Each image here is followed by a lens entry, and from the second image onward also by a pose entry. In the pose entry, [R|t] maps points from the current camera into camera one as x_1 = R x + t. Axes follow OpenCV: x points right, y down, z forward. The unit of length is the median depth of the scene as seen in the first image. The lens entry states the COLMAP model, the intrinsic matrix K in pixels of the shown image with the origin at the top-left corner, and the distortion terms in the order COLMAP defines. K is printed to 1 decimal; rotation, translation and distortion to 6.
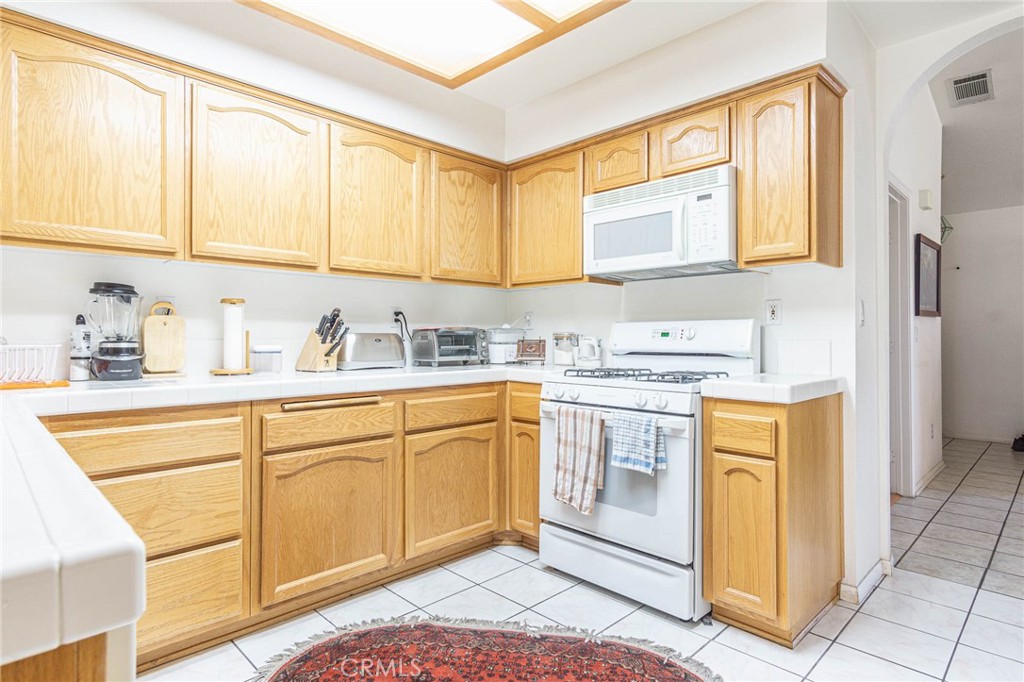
lens RADIAL K [[545.0, 0, 501.0], [0, 545.0, 338.0], [0, 0, 1]] dist [0.003014, 0.001870]
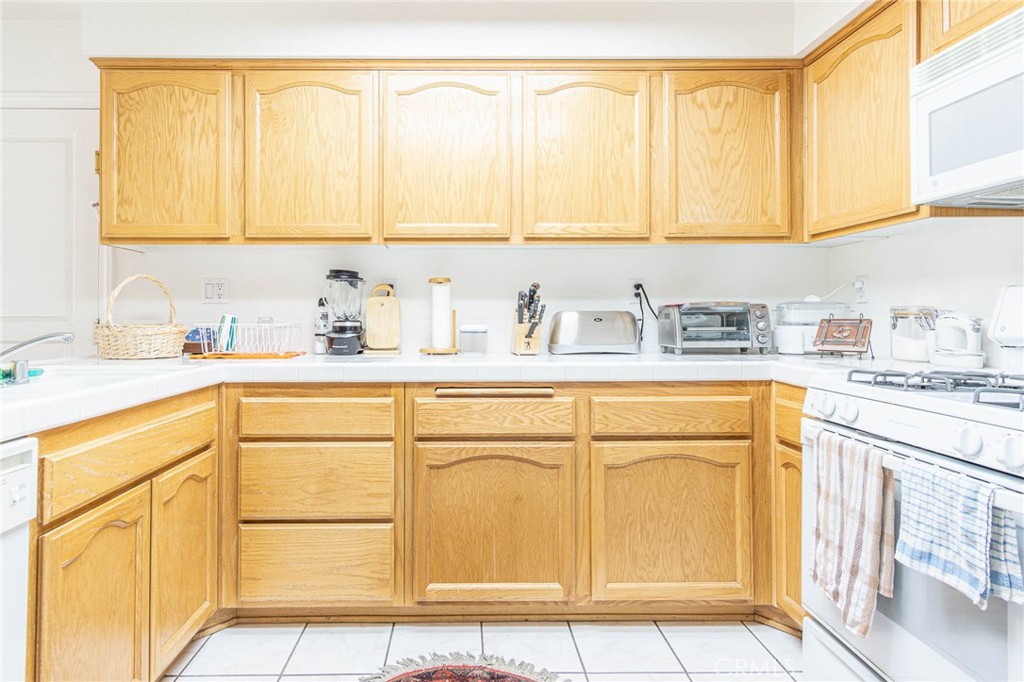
lens RADIAL K [[557.4, 0, 472.8], [0, 557.4, 311.9], [0, 0, 1]] dist [0.003876, 0.001252]
pose [[0.725257, -0.008573, -0.688425, 0.264101], [0.002962, 0.999952, -0.009333, -0.000413], [0.688472, 0.004730, 0.725247, 0.309053]]
